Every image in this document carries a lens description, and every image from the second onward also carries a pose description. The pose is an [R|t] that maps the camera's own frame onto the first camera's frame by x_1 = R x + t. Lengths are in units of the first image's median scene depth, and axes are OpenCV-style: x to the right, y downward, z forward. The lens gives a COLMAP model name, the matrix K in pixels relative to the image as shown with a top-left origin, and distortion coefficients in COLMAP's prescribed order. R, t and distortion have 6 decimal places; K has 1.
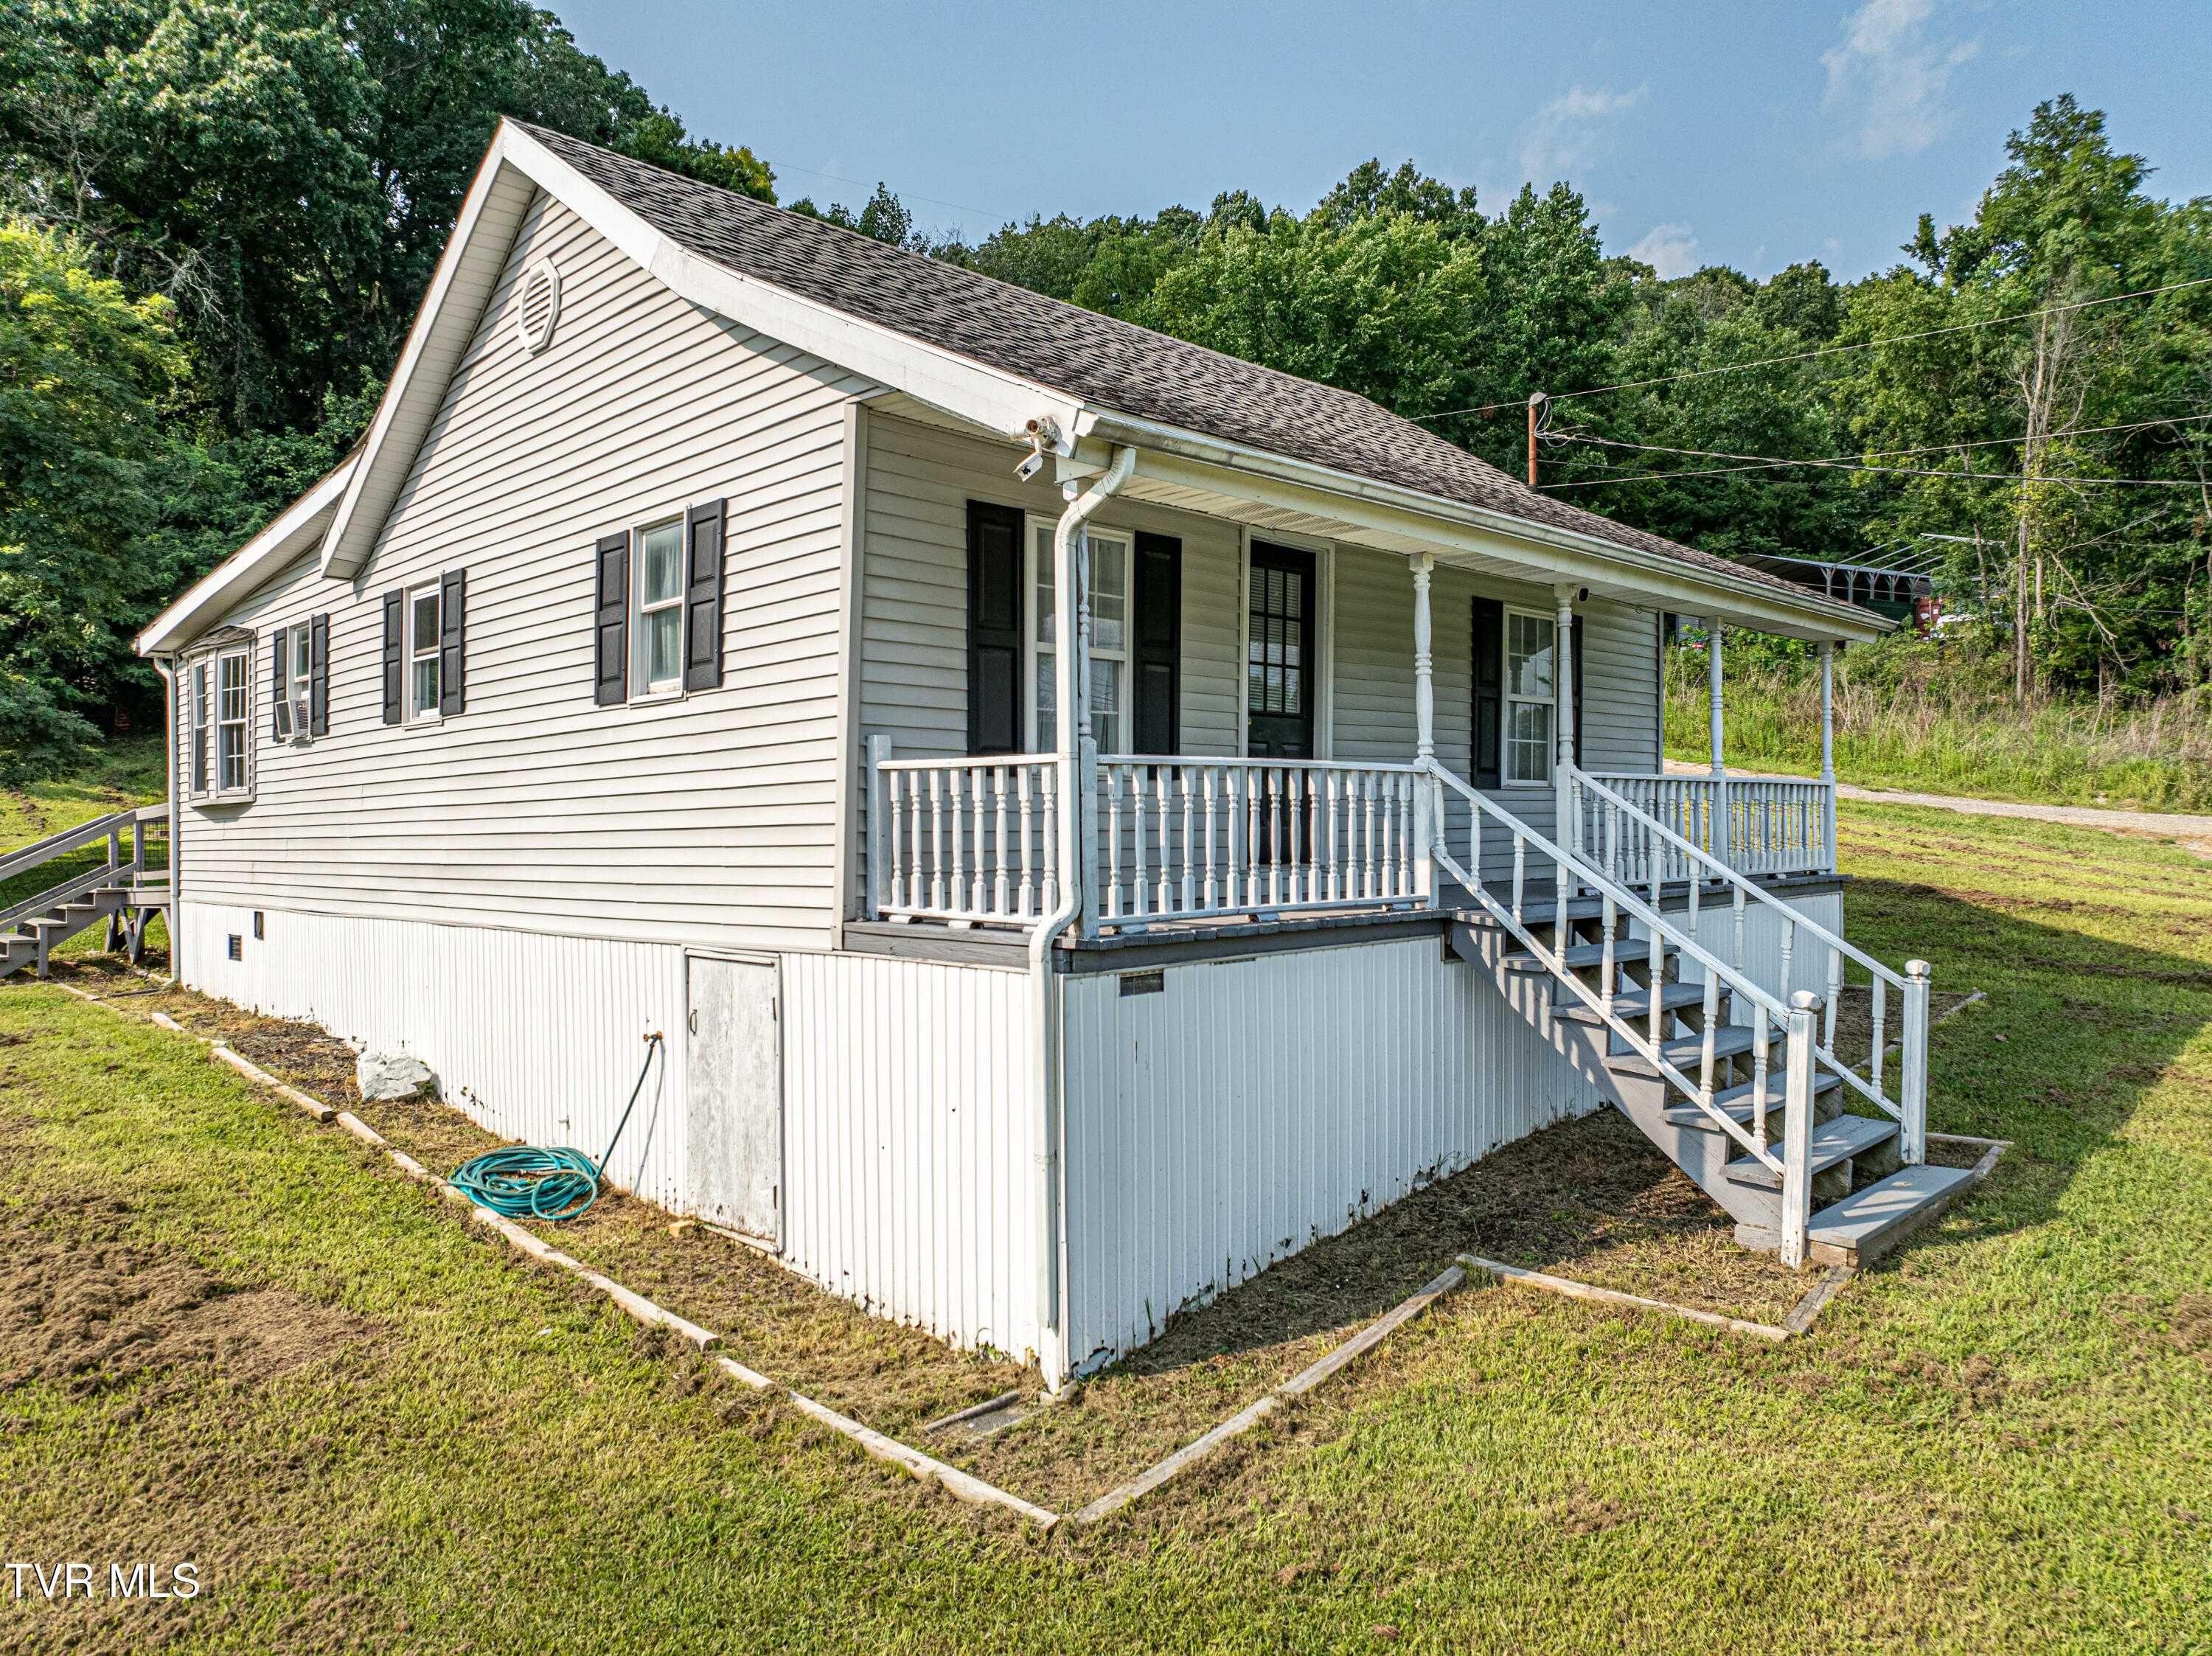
lens RADIAL K [[1555.9, 0, 1106.6], [0, 1555.9, 833.3], [0, 0, 1]] dist [-0.061298, 0.038513]
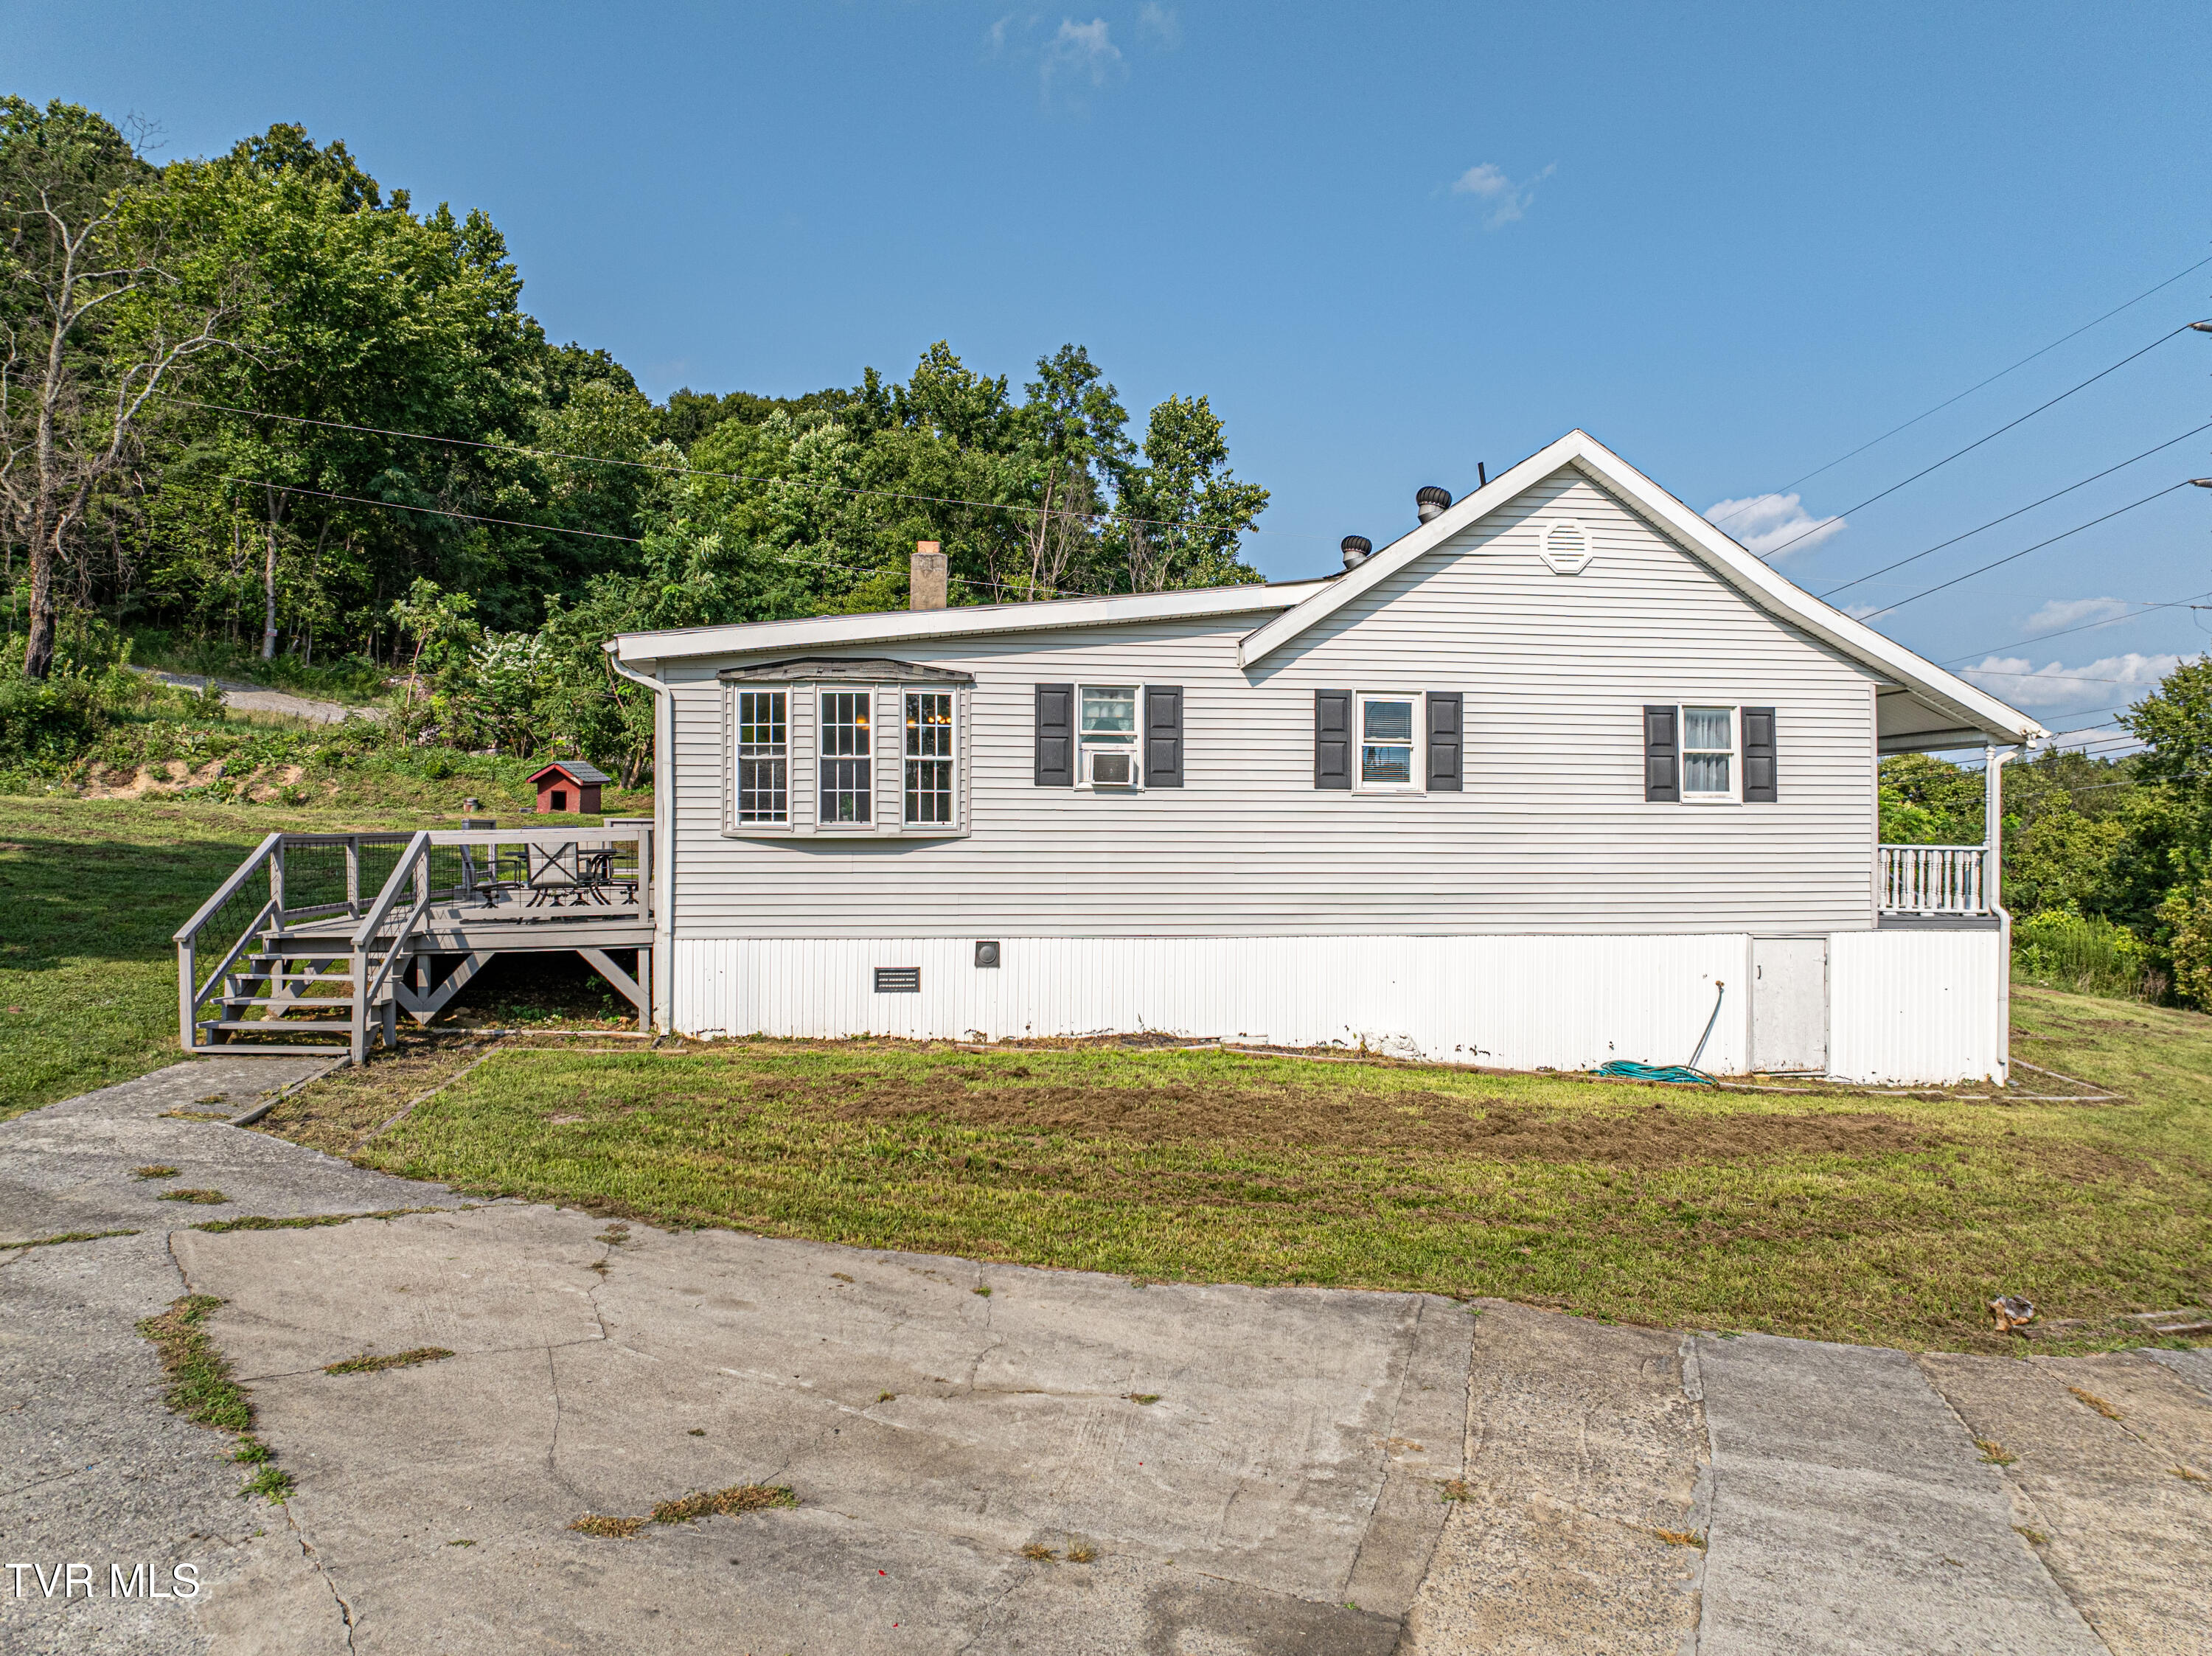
lens RADIAL K [[1555.9, 0, 1106.6], [0, 1555.9, 833.3], [0, 0, 1]] dist [-0.061298, 0.038513]
pose [[0.600010, 0.017673, 0.799798, -1.754032], [-0.011553, 0.999843, -0.013426, -0.012996], [-0.799909, -0.001184, 0.600120, 0.371833]]
